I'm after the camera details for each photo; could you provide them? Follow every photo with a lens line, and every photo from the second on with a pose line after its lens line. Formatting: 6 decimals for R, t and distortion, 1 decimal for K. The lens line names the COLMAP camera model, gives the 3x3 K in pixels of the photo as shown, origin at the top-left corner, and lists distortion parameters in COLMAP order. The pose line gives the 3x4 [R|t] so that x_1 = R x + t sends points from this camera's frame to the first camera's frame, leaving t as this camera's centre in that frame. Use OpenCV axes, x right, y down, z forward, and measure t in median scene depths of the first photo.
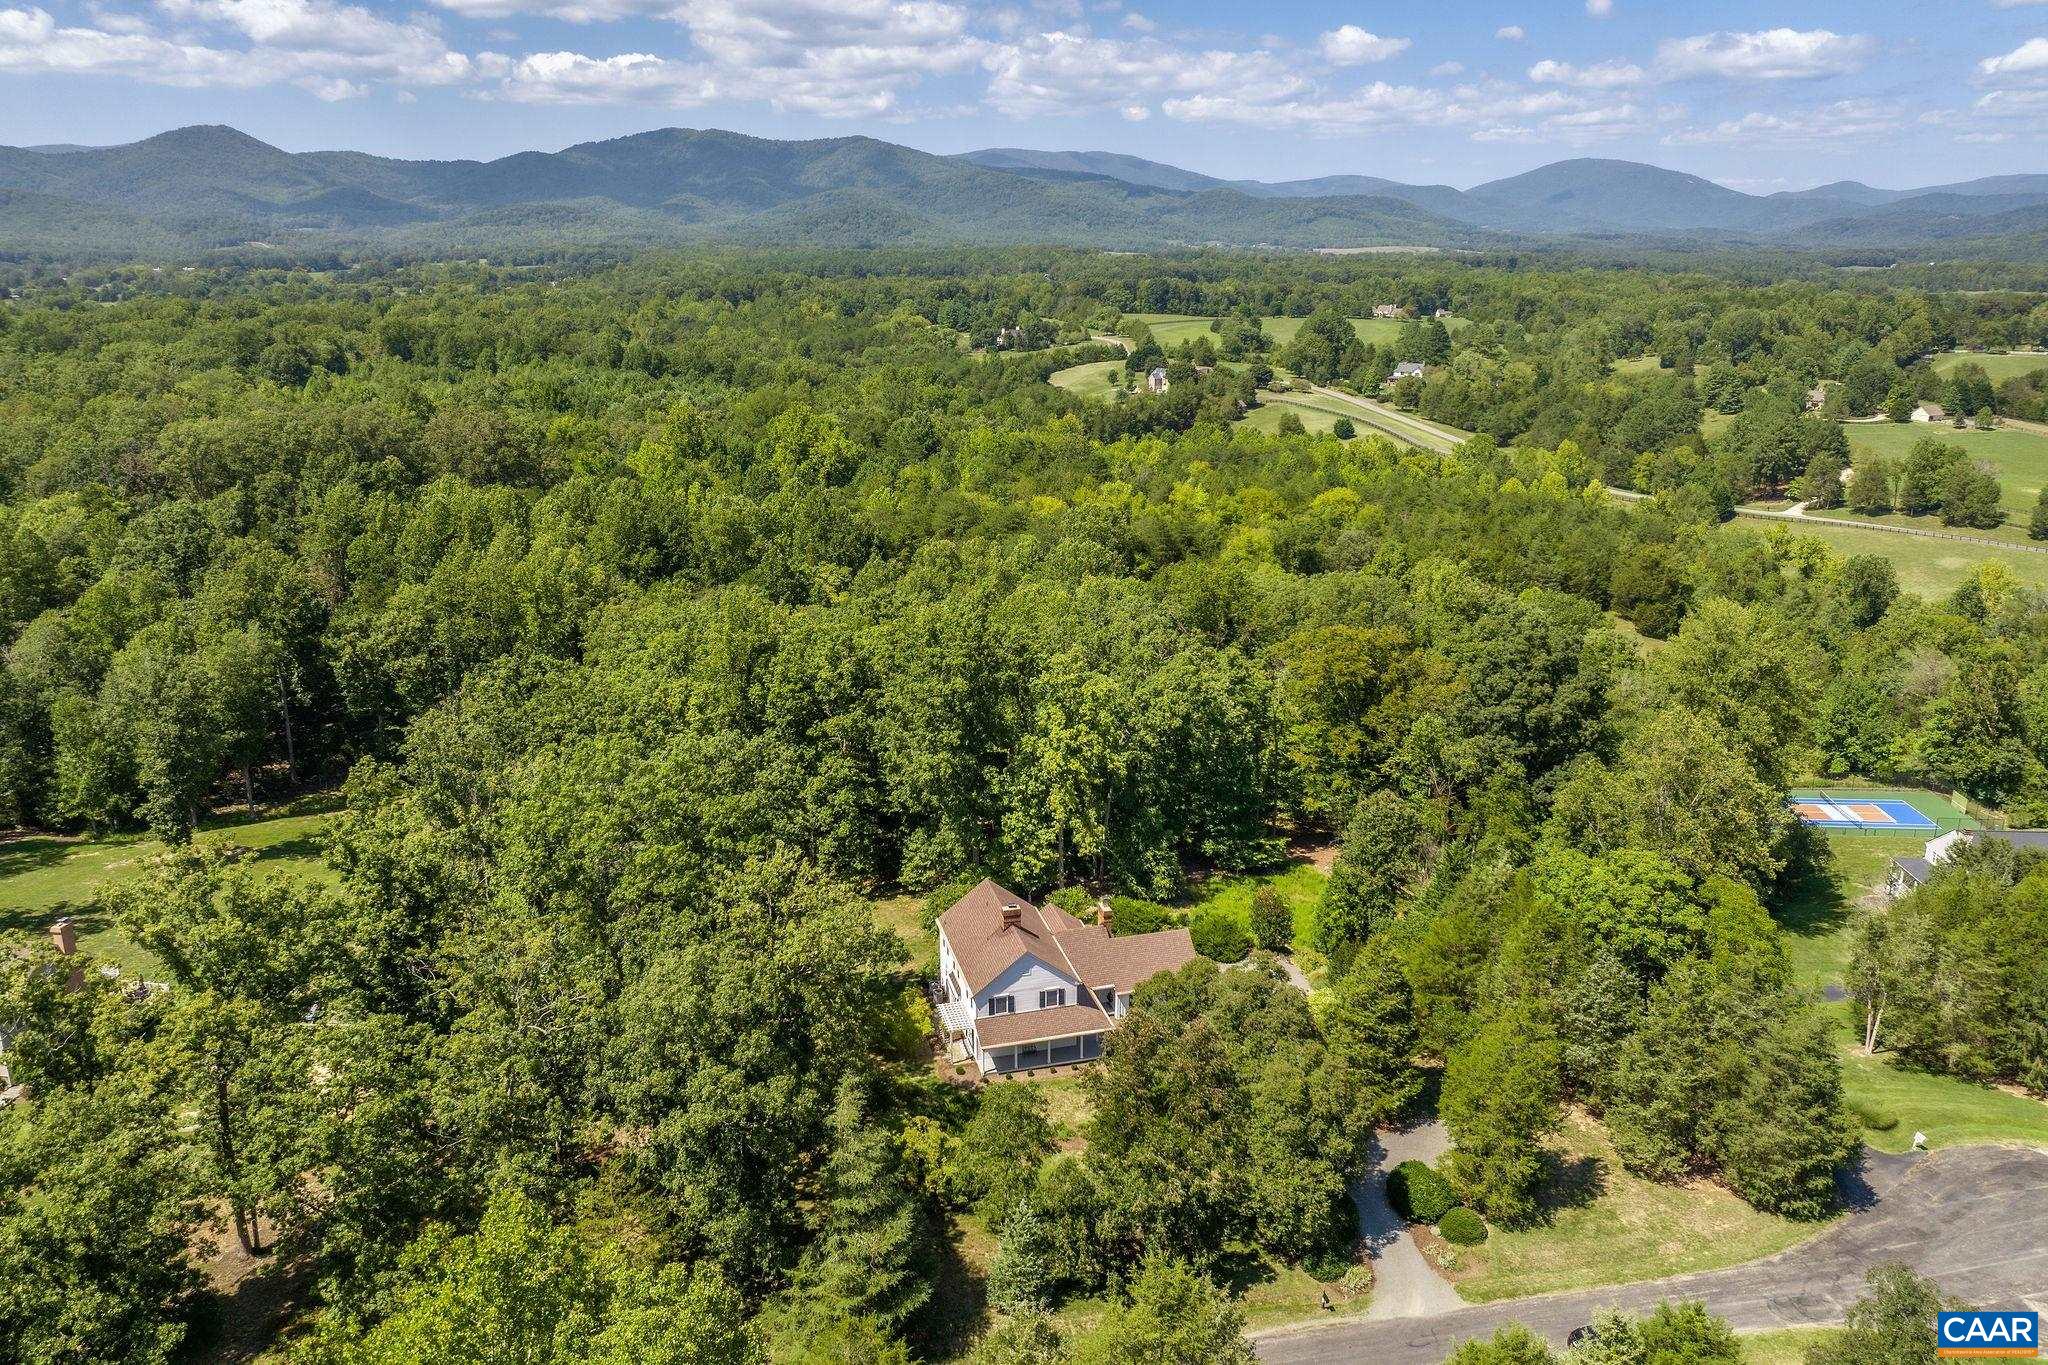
lens RADIAL K [[1460.8, 0, 1133.4], [0, 1460.8, 684.2], [0, 0, 1]] dist [-0.045650, -0.004891]
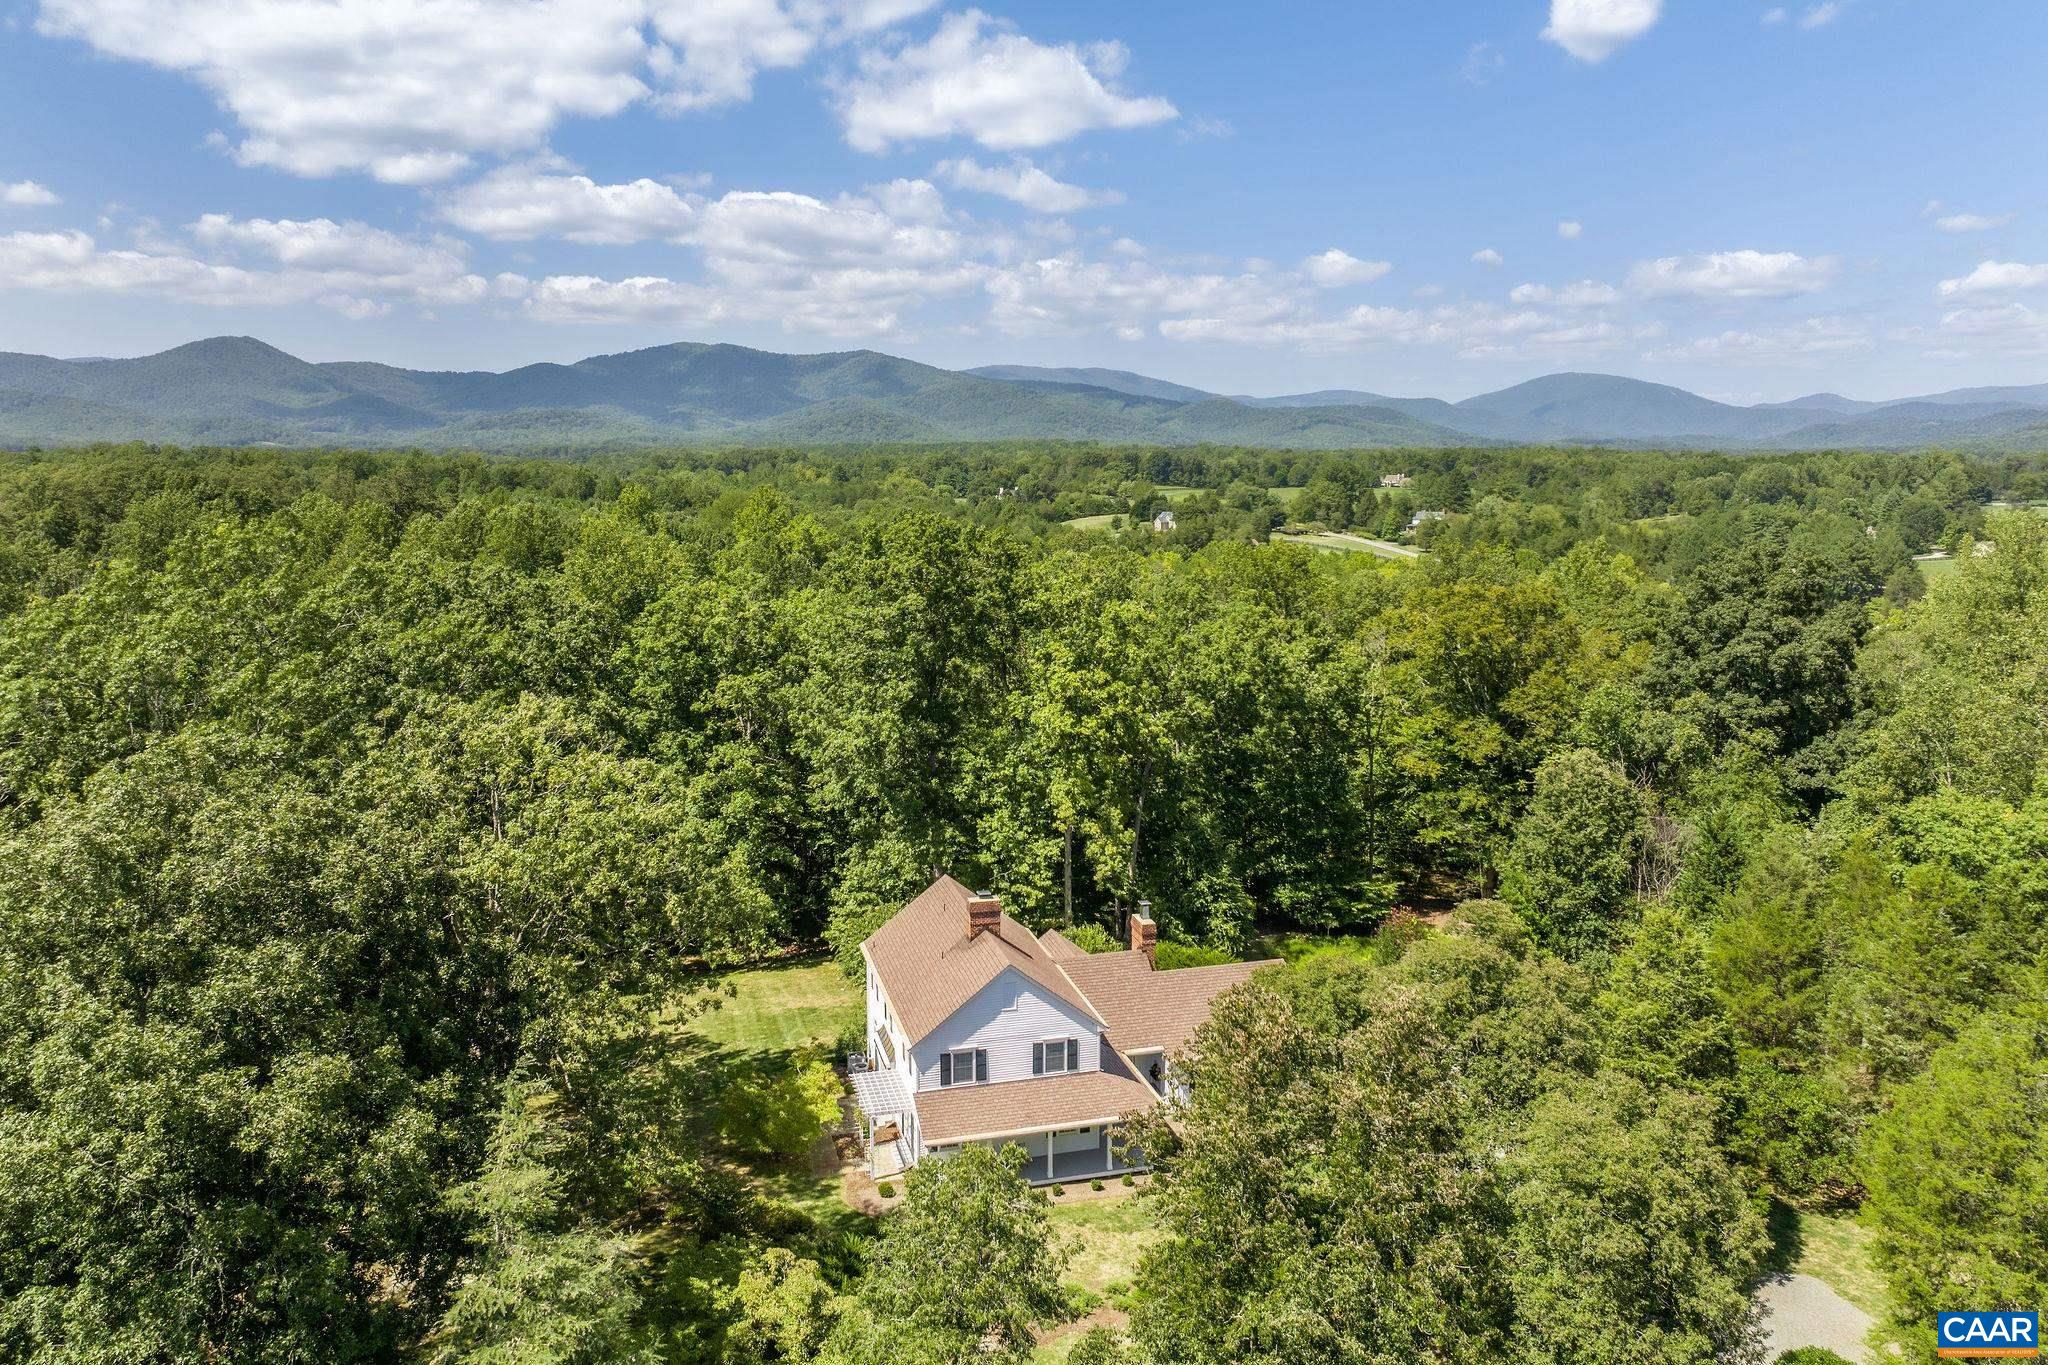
lens RADIAL K [[1415.4, 0, 1067.6], [0, 1415.4, 678.6], [0, 0, 1]] dist [-0.051541, 0.001245]
pose [[0.998750, -0.020811, -0.045454, -0.018881], [0.012910, 0.985763, -0.167647, 0.130568], [0.048295, 0.166851, 0.984799, 0.356819]]
